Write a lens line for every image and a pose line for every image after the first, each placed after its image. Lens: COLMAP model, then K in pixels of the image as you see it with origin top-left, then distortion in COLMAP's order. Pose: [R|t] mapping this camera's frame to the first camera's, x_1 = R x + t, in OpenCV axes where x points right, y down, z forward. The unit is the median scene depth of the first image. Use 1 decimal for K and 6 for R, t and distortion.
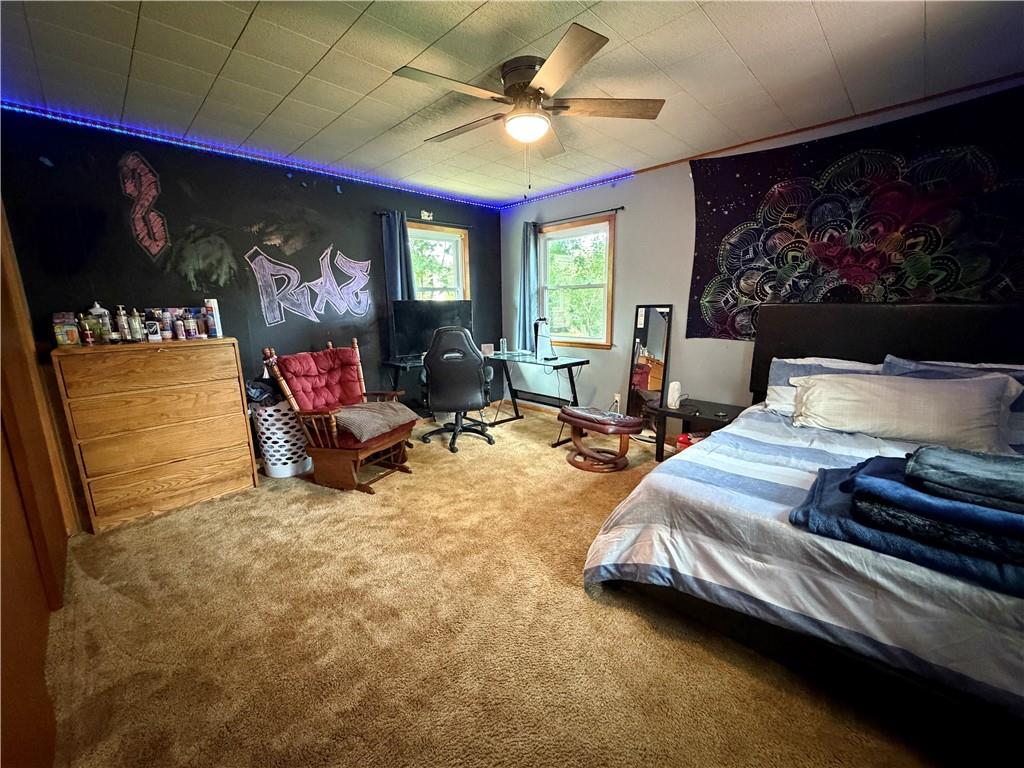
lens RADIAL K [[411.1, 0, 510.7], [0, 411.1, 382.6], [0, 0, 1]] dist [-0.000550, -0.000092]
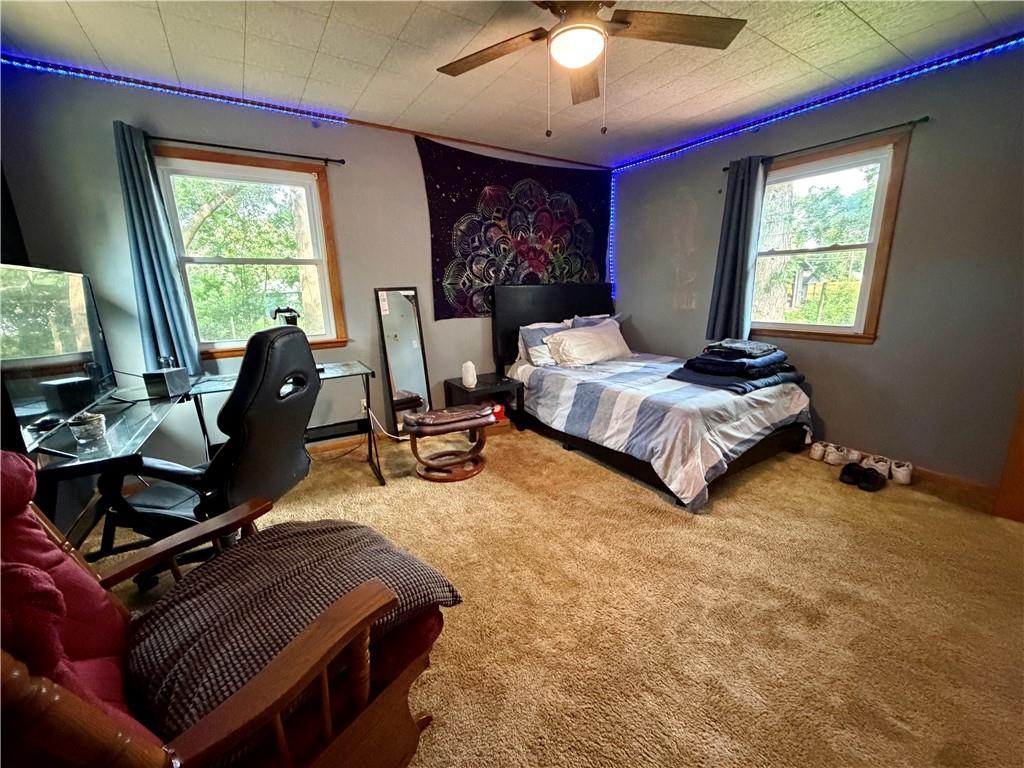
lens RADIAL K [[411.1, 0, 510.7], [0, 411.1, 382.6], [0, 0, 1]] dist [-0.000550, -0.000092]
pose [[0.206412, -0.210214, 0.955617, -0.606516], [0.205961, 0.964102, 0.167594, -0.108630], [-0.956543, 0.162227, 0.242298, 0.711249]]
